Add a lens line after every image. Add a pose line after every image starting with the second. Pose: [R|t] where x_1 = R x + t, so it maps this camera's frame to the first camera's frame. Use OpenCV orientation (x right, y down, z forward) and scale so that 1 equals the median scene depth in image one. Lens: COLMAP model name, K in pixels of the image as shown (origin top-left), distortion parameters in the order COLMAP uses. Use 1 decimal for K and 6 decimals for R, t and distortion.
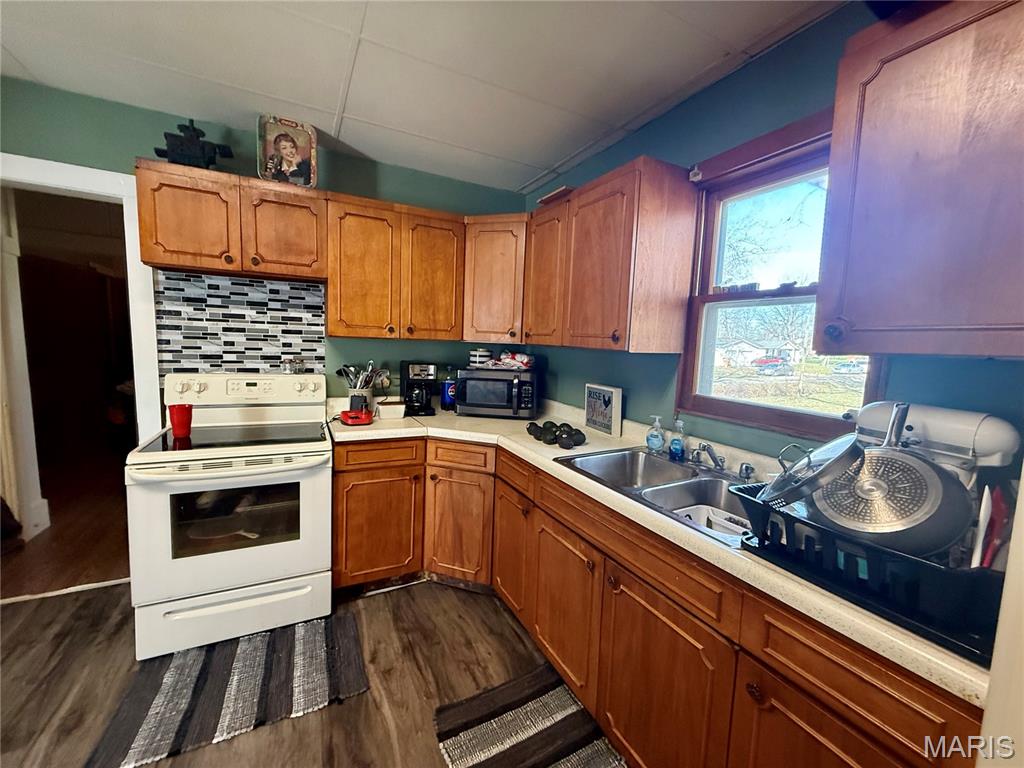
lens RADIAL K [[407.0, 0, 512.0], [0, 407.0, 384.0], [0, 0, 1]] dist [-0.001752, -0.000460]
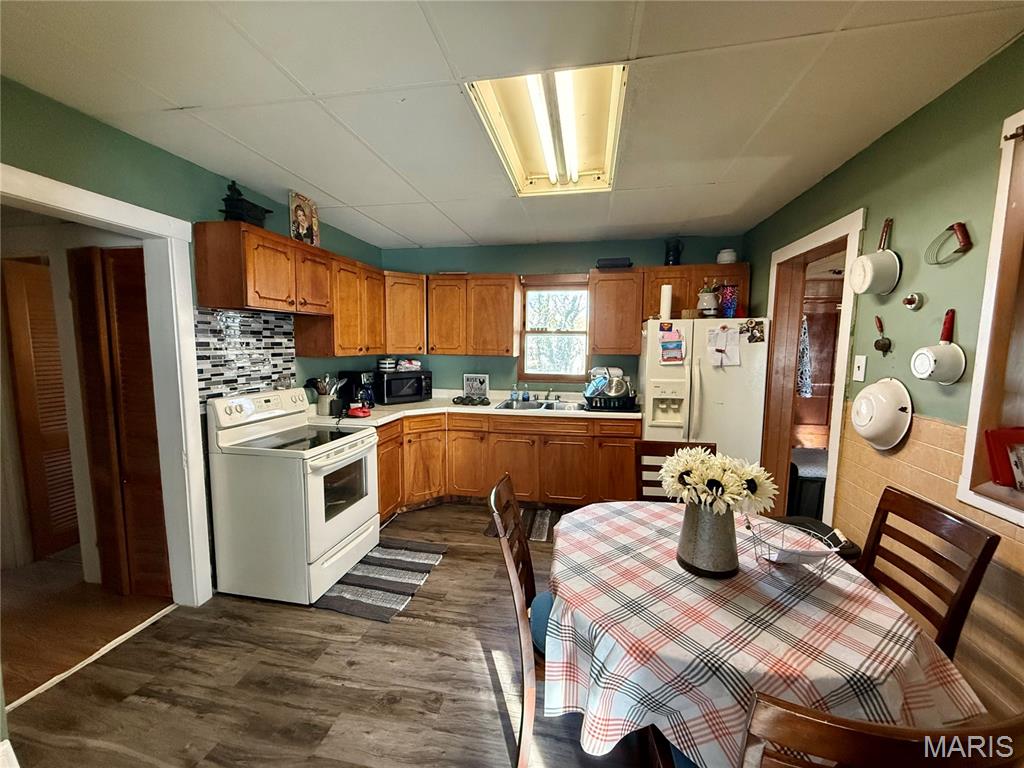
lens RADIAL K [[407.0, 0, 512.0], [0, 407.0, 384.0], [0, 0, 1]] dist [-0.001752, -0.000460]
pose [[0.615645, -0.111610, 0.780080, -1.183983], [0.098724, 0.993044, 0.064166, -0.057208], [-0.781815, 0.037509, 0.622381, -0.318441]]
